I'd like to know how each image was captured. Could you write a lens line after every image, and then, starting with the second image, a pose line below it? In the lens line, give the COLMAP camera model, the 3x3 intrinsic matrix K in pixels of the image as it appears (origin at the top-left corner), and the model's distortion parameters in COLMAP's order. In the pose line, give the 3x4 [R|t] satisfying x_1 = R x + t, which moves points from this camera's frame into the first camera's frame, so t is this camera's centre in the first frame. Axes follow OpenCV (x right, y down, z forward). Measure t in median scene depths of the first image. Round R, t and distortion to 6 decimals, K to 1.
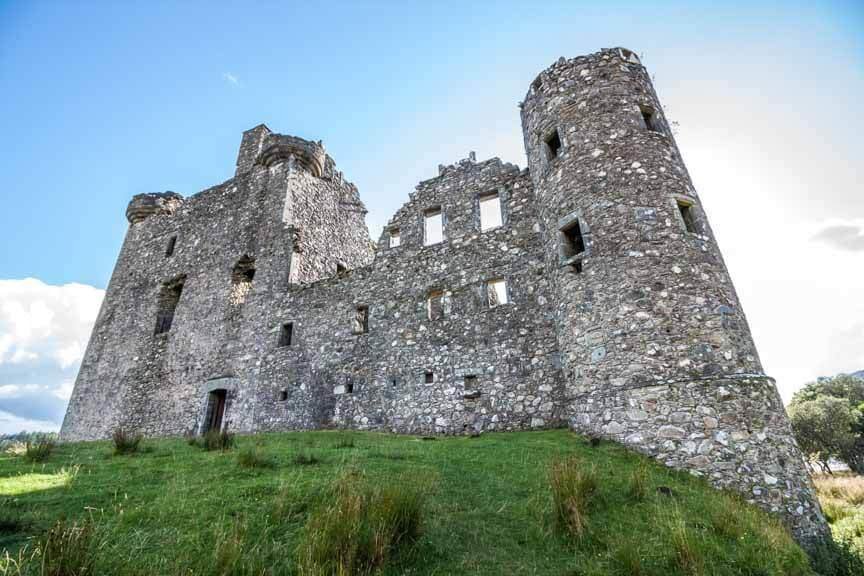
lens RADIAL K [[409.5, 0, 420.8], [0, 409.5, 271.8], [0, 0, 1]] dist [-0.000429, -0.001019]
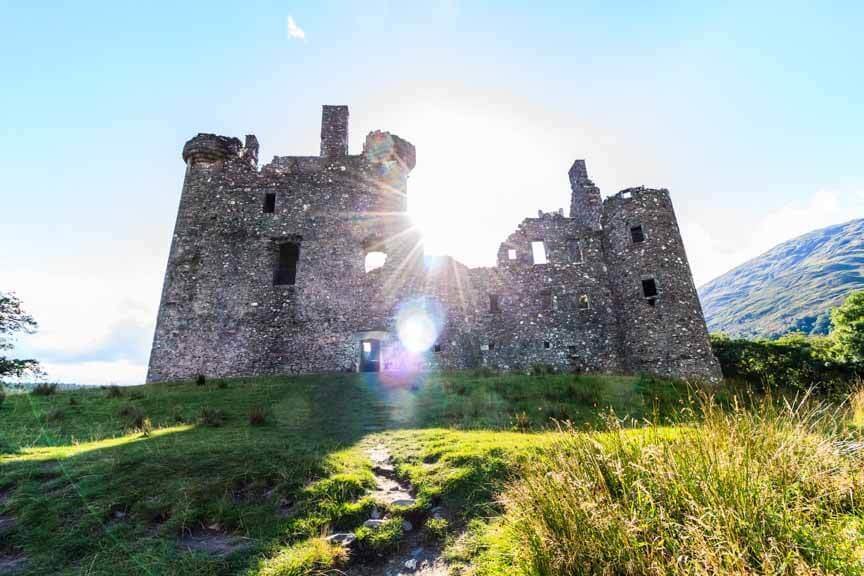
lens RADIAL K [[409.5, 0, 427.6], [0, 409.5, 271.5], [0, 0, 1]] dist [-0.000429, -0.001019]
pose [[0.882583, 0.154814, 0.443937, -1.159780], [-0.195000, 0.979723, 0.046016, -0.026076], [-0.427812, -0.127181, 0.894875, -0.274721]]
